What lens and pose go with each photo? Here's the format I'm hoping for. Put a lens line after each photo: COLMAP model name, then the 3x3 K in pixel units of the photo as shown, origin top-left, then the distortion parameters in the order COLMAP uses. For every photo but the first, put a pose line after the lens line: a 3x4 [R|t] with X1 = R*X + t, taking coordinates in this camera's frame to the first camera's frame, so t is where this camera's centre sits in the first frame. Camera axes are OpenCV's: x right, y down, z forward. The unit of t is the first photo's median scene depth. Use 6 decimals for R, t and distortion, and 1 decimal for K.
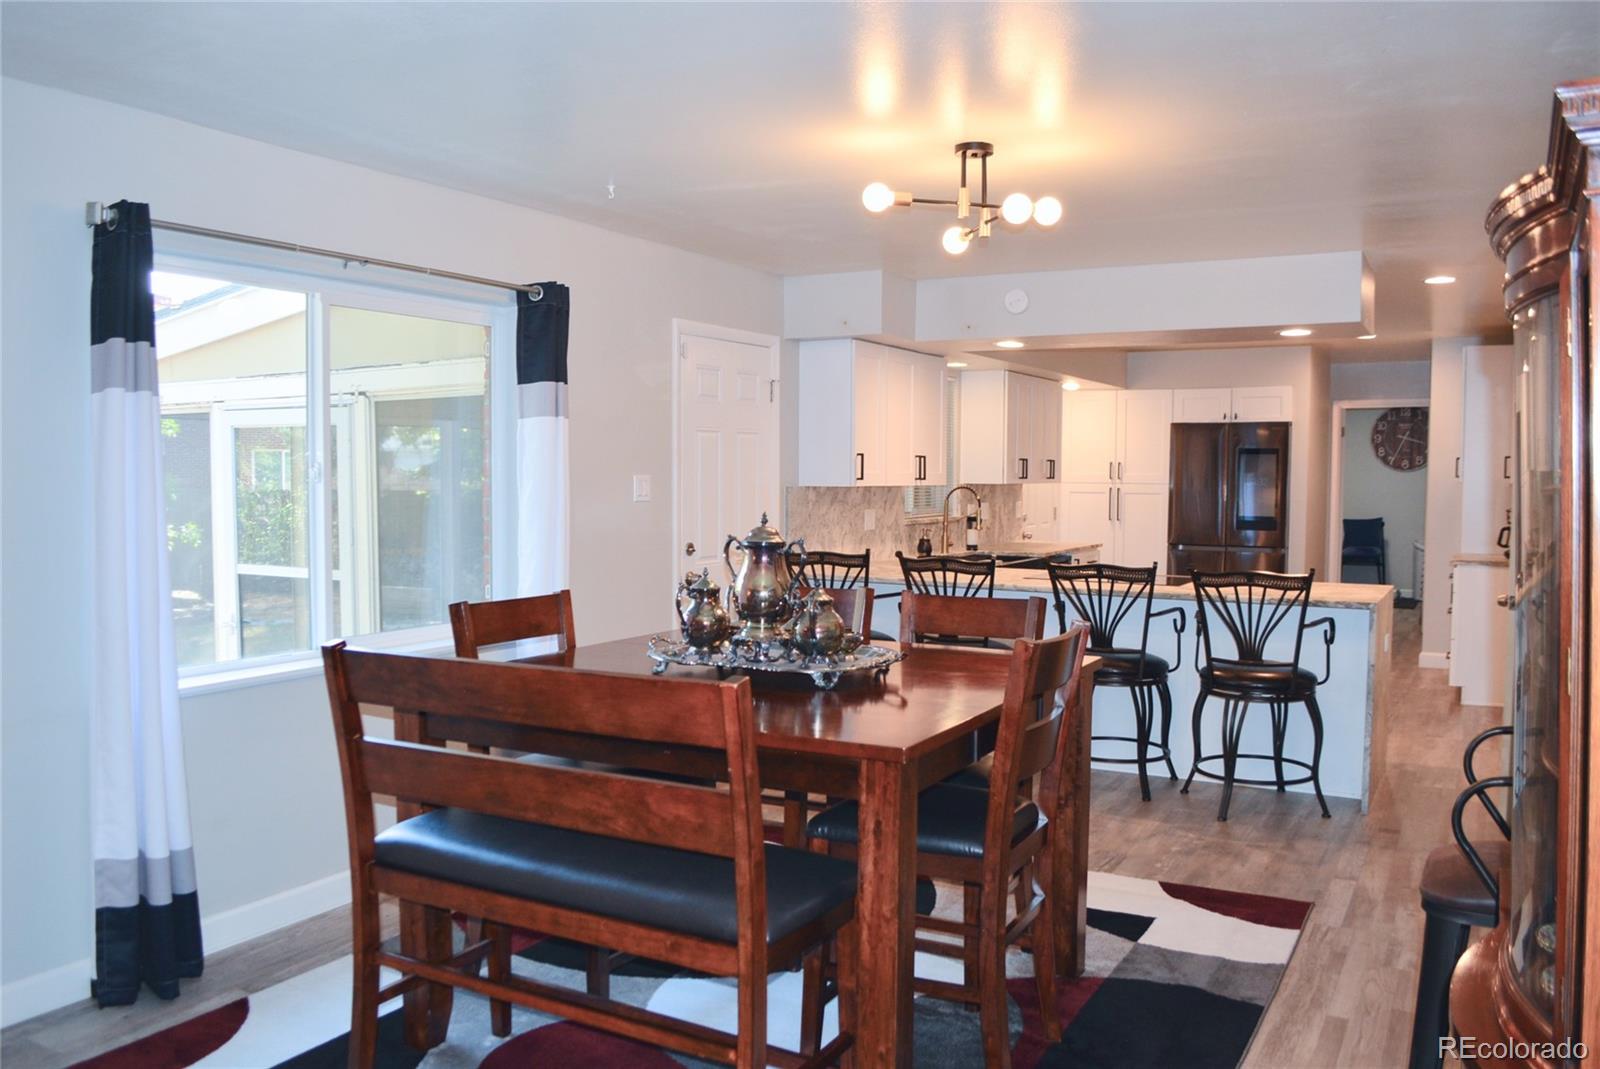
lens RADIAL K [[1279.2, 0, 795.7], [0, 1279.2, 558.8], [0, 0, 1]] dist [-0.083295, 0.013564]
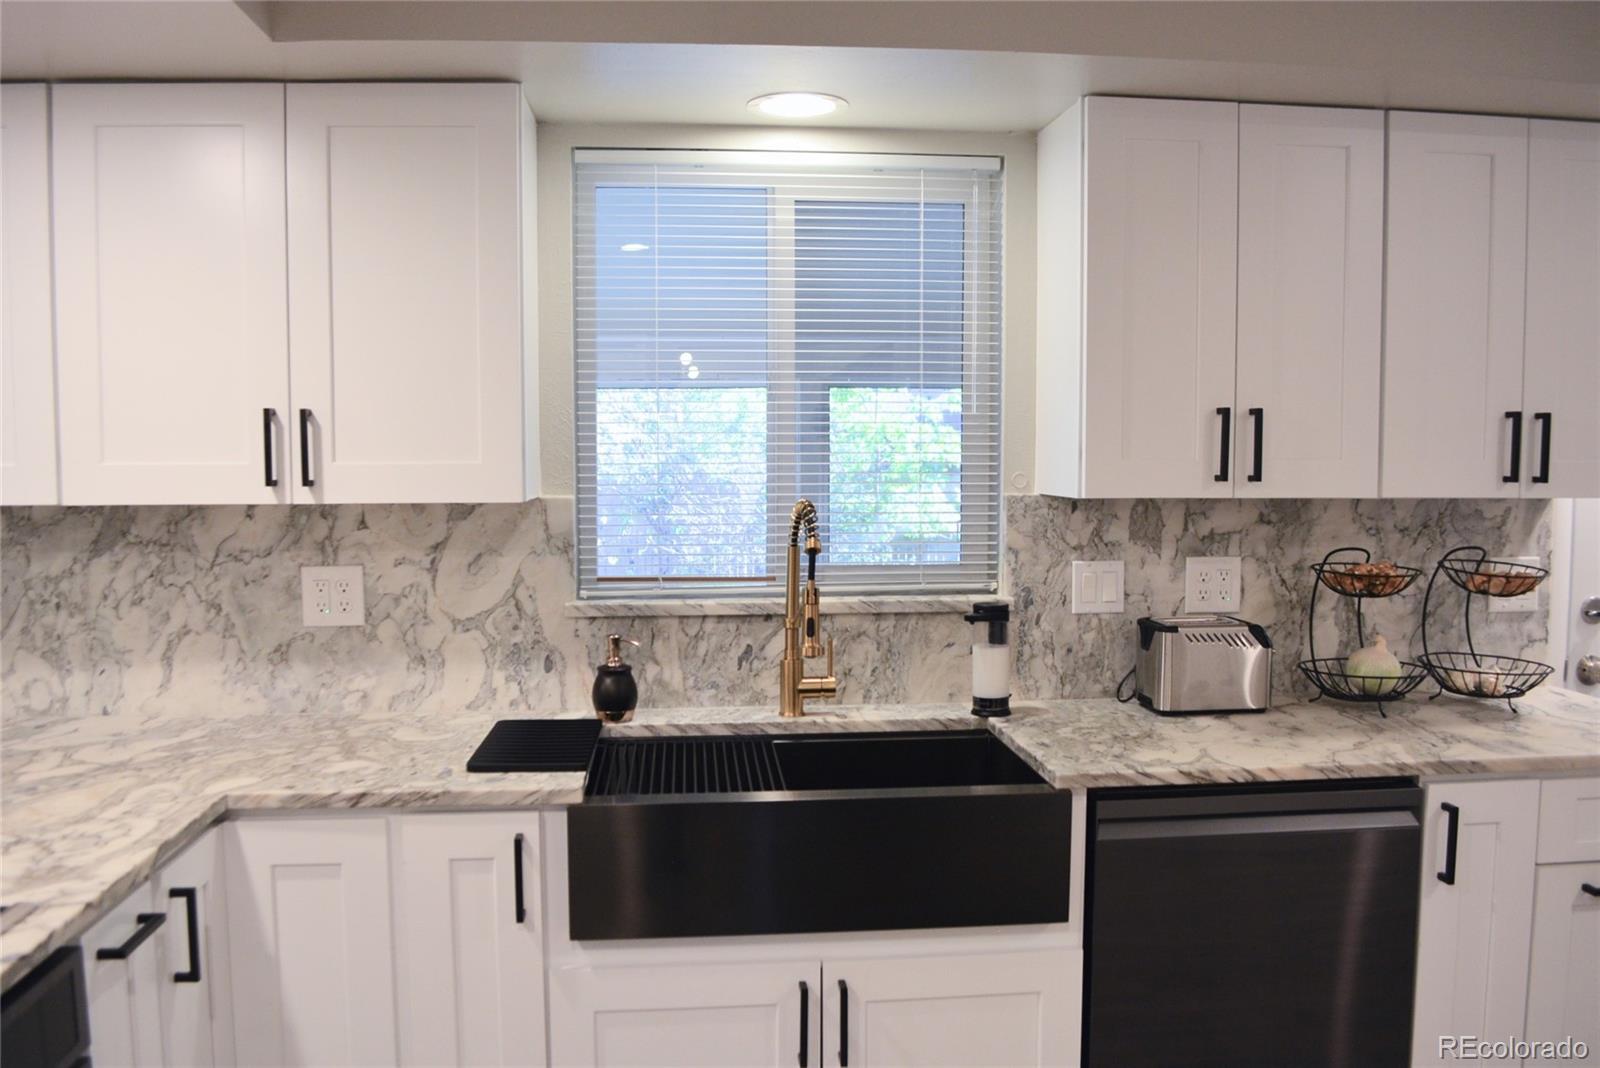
lens RADIAL K [[1279.2, 0, 806.4], [0, 1279.2, 554.5], [0, 0, 1]] dist [-0.083295, 0.013564]
pose [[0.570429, 0.058786, -0.819240, 0.335287], [-0.052405, 0.998008, 0.035125, -0.049359], [0.819673, 0.022896, 0.572374, 0.732615]]
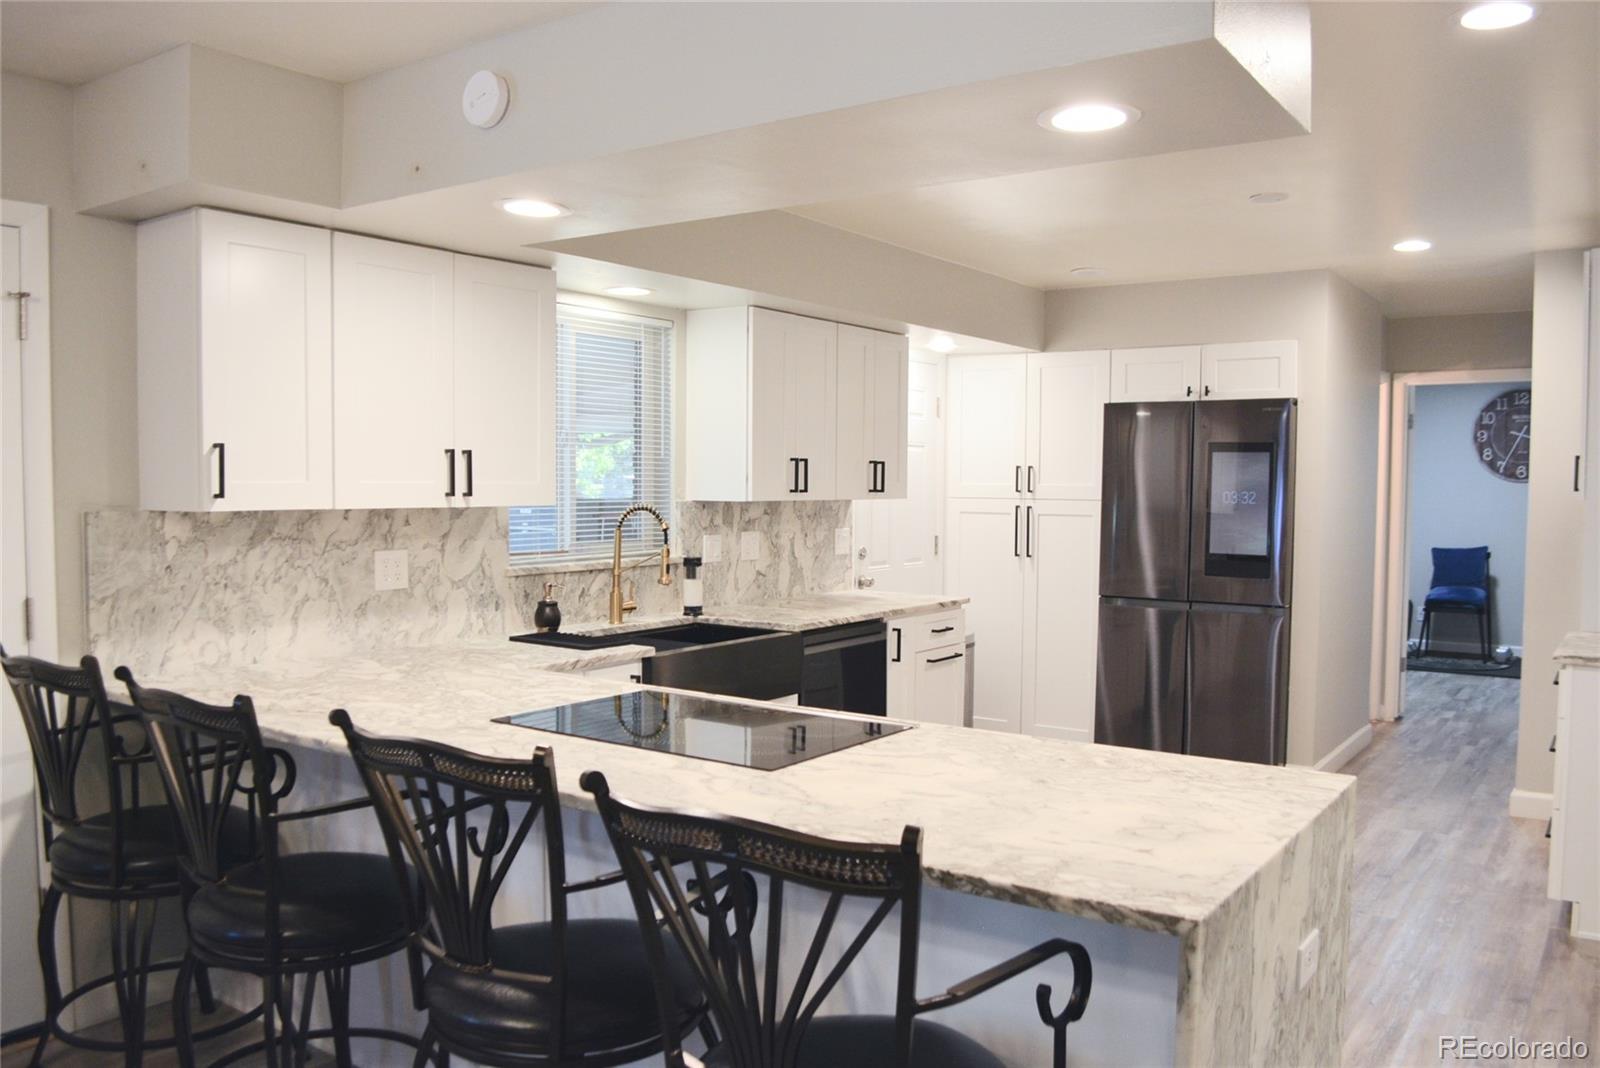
lens RADIAL K [[1279.2, 0, 794.6], [0, 1279.2, 549.8], [0, 0, 1]] dist [-0.083295, 0.013564]
pose [[0.994971, 0.007810, -0.099854, 0.225256], [-0.009188, 0.999869, -0.013345, -0.027129], [0.099737, 0.014195, 0.994913, 0.394104]]
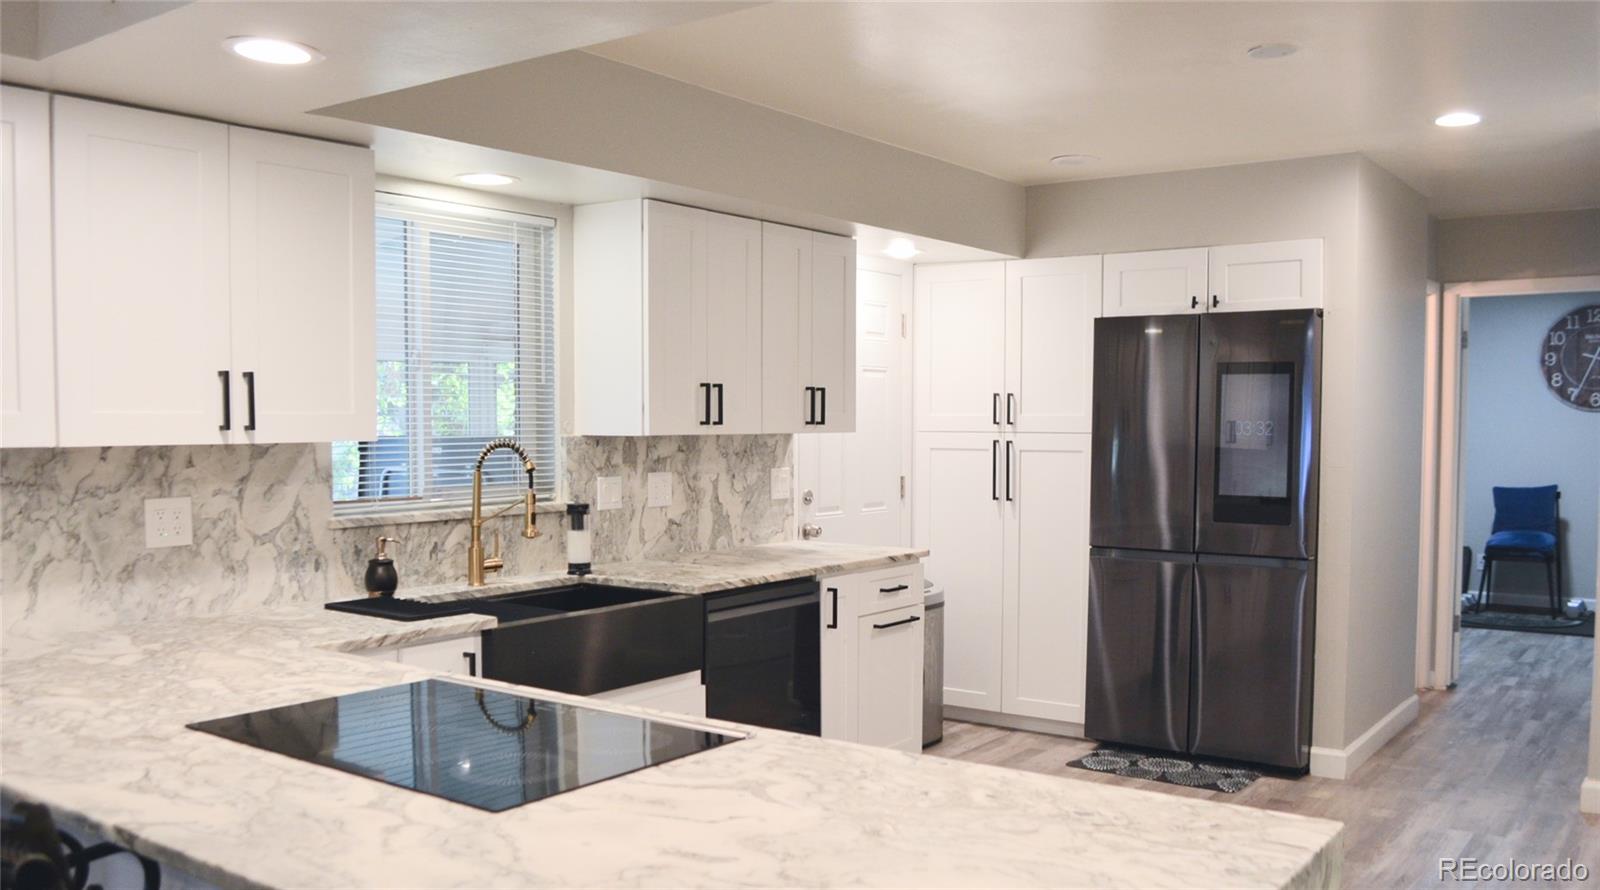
lens RADIAL K [[1362.2, 0, 793.3], [0, 1362.2, 500.2], [0, 0, 1]] dist [-0.085928, 0.017324]
pose [[0.993011, 0.002781, -0.117991, 0.259030], [-0.003714, 0.999964, -0.007688, -0.028685], [0.117965, 0.008072, 0.992985, 0.465068]]
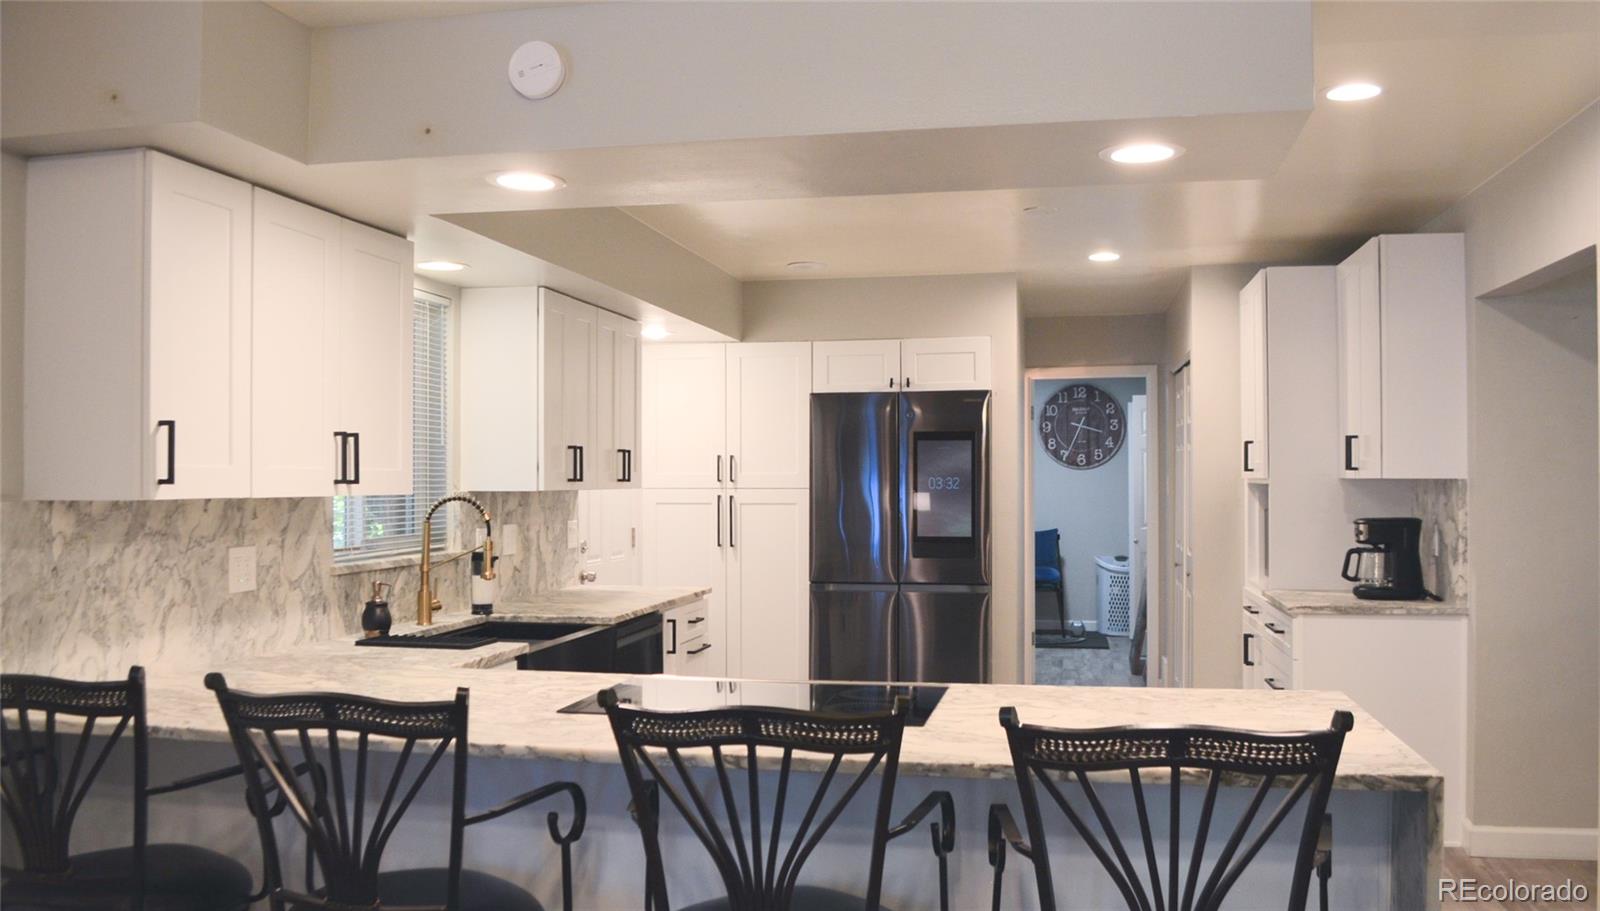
lens RADIAL K [[1395.6, 0, 793.9], [0, 1395.6, 460.2], [0, 0, 1]] dist [-0.078766, 0.003101]
pose [[0.950980, -0.003370, 0.309235, 0.076217], [0.028633, 0.996605, -0.077195, -0.020879], [-0.307925, 0.082265, 0.947847, 0.368236]]
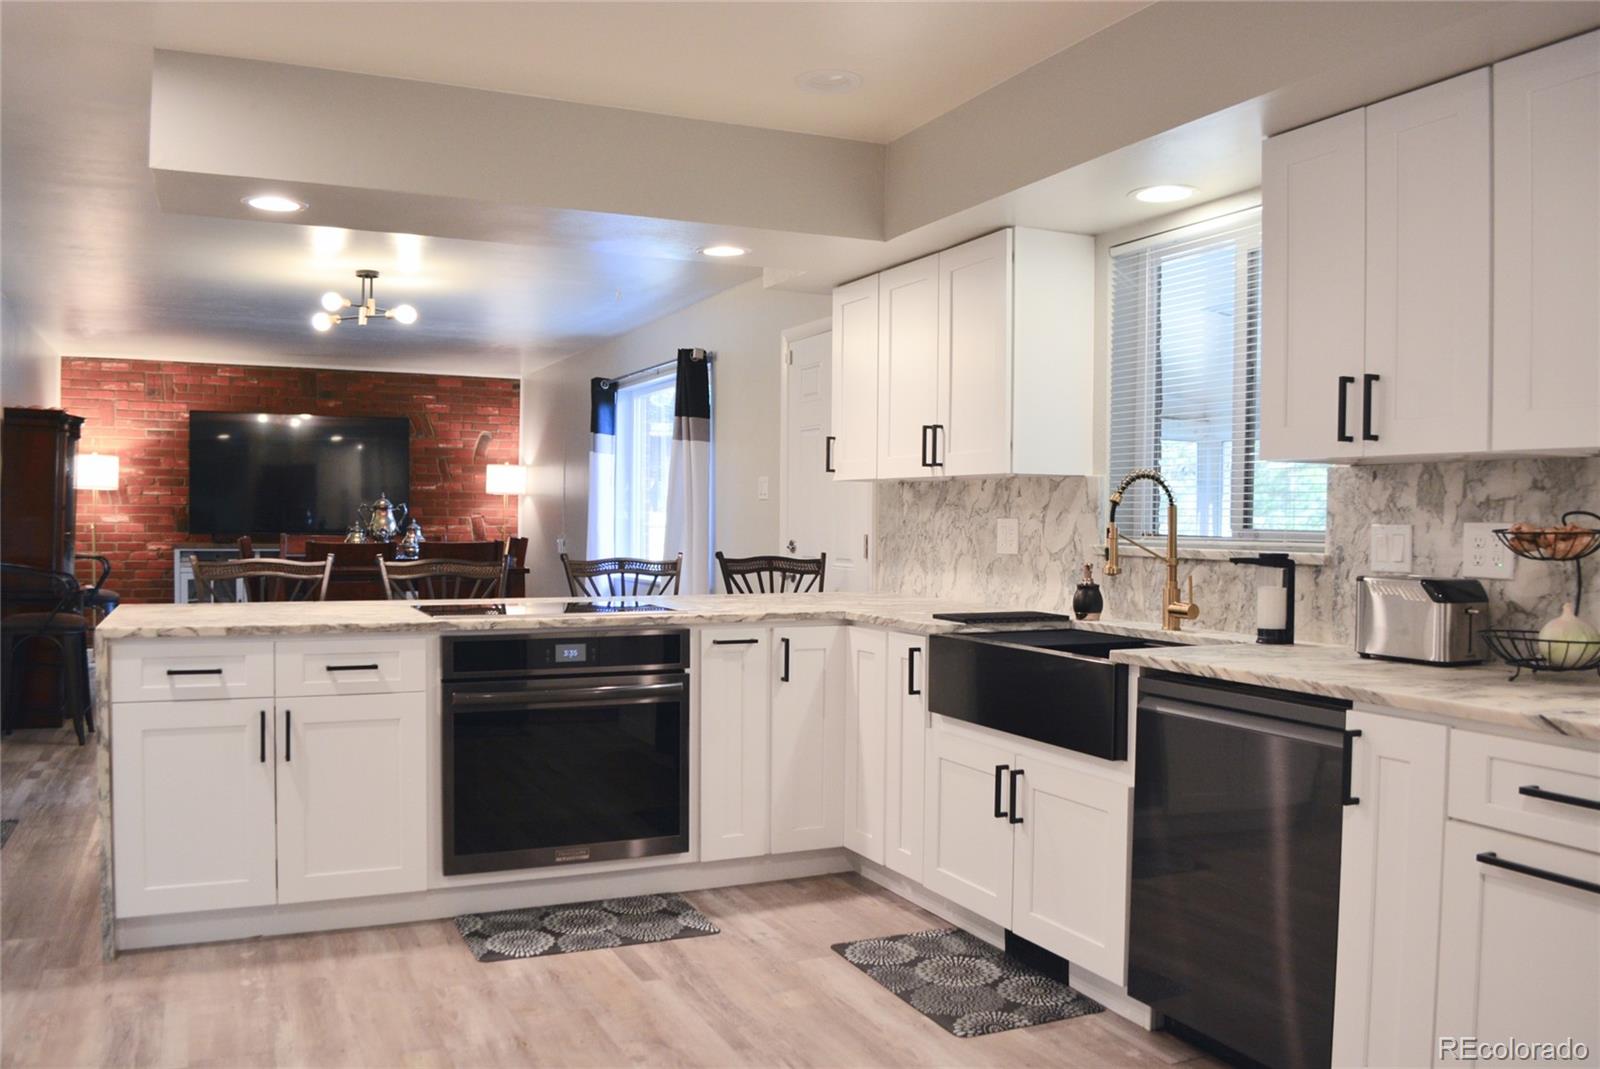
lens RADIAL K [[1279.2, 0, 805.0], [0, 1279.2, 548.7], [0, 0, 1]] dist [-0.083295, 0.013564]
pose [[-0.577023, 0.009828, -0.816669, 0.482128], [-0.069137, 0.995751, 0.060832, -0.044046], [0.813797, 0.091563, -0.573891, 1.020521]]
